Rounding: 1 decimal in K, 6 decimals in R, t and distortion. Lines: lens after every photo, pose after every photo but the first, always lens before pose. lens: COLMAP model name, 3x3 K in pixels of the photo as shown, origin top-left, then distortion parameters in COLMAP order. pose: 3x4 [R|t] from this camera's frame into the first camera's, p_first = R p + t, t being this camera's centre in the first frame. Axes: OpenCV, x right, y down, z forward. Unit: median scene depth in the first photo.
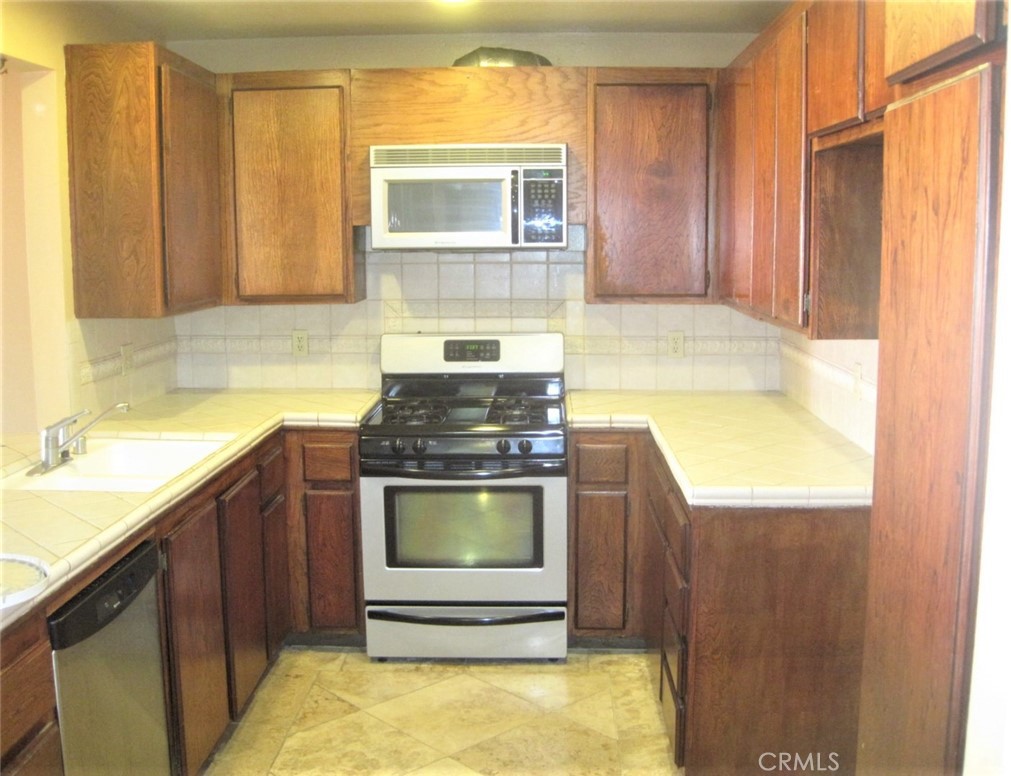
lens RADIAL K [[1062.8, 0, 505.5], [0, 1062.8, 388.0], [0, 0, 1]] dist [-0.153211, -0.005990]
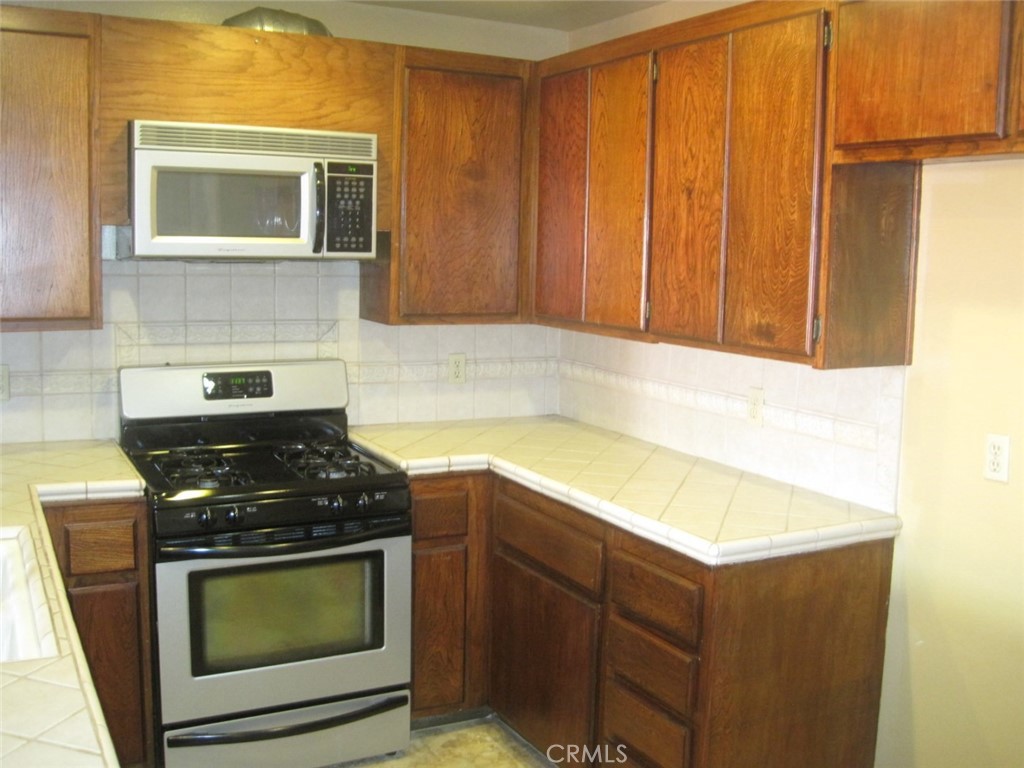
lens RADIAL K [[1060.9, 0, 512.2], [0, 1060.9, 376.7], [0, 0, 1]] dist [-0.183754, 0.171505]
pose [[0.866136, -0.035703, 0.498532, -0.267424], [0.043283, 0.999056, -0.003649, -0.032306], [-0.497931, 0.024738, 0.866864, 0.231124]]
